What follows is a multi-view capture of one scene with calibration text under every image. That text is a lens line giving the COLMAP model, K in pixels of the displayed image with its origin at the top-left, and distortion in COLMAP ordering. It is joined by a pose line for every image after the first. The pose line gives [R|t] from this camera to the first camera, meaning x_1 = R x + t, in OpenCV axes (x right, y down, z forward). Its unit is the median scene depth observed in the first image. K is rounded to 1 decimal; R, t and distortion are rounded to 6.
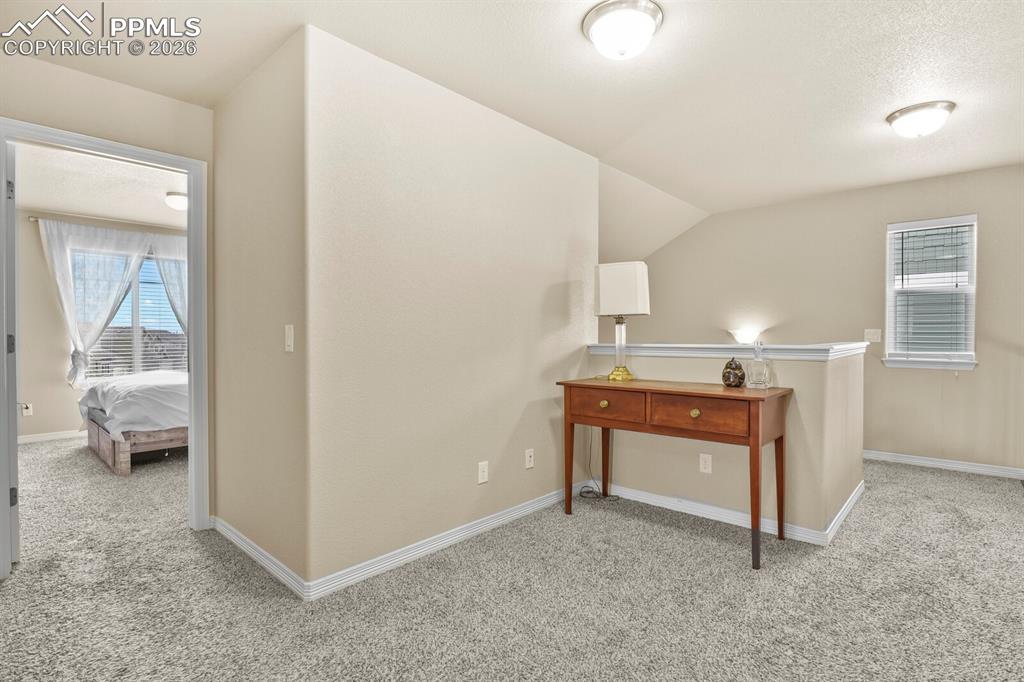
lens RADIAL K [[500.4, 0, 517.8], [0, 500.4, 339.0], [0, 0, 1]] dist [-0.001763, -0.001416]
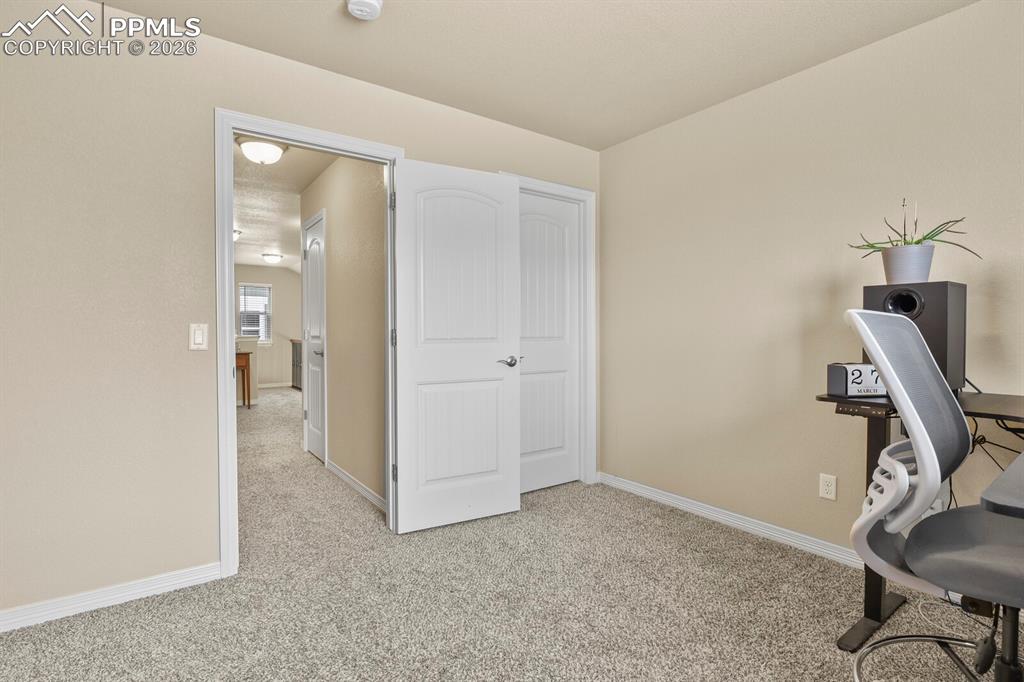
lens RADIAL K [[500.4, 0, 517.8], [0, 500.4, 339.0], [0, 0, 1]] dist [-0.001763, -0.001416]
pose [[0.199986, -0.013834, 0.979701, -1.781147], [0.008023, 0.999890, 0.012481, 0.006372], [-0.979766, 0.005364, 0.200075, -0.988375]]
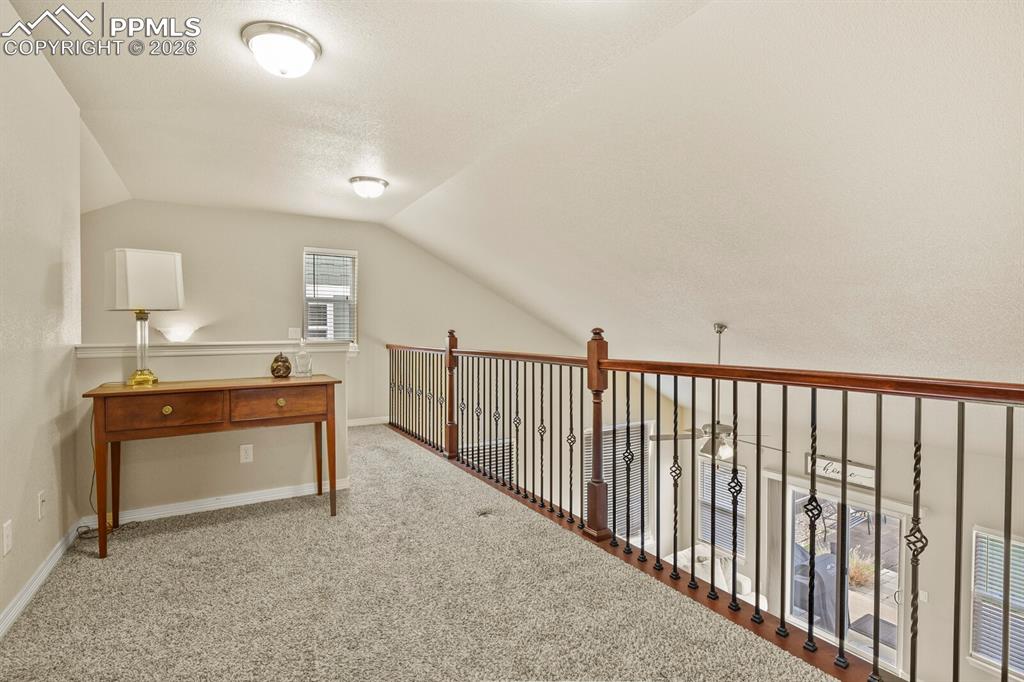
lens RADIAL K [[500.4, 0, 517.8], [0, 500.4, 339.0], [0, 0, 1]] dist [-0.001763, -0.001416]
pose [[0.294944, -0.013285, 0.955422, -0.491090], [0.010300, 0.999889, 0.010723, 0.000148], [-0.955459, 0.006678, 0.295048, 0.142654]]
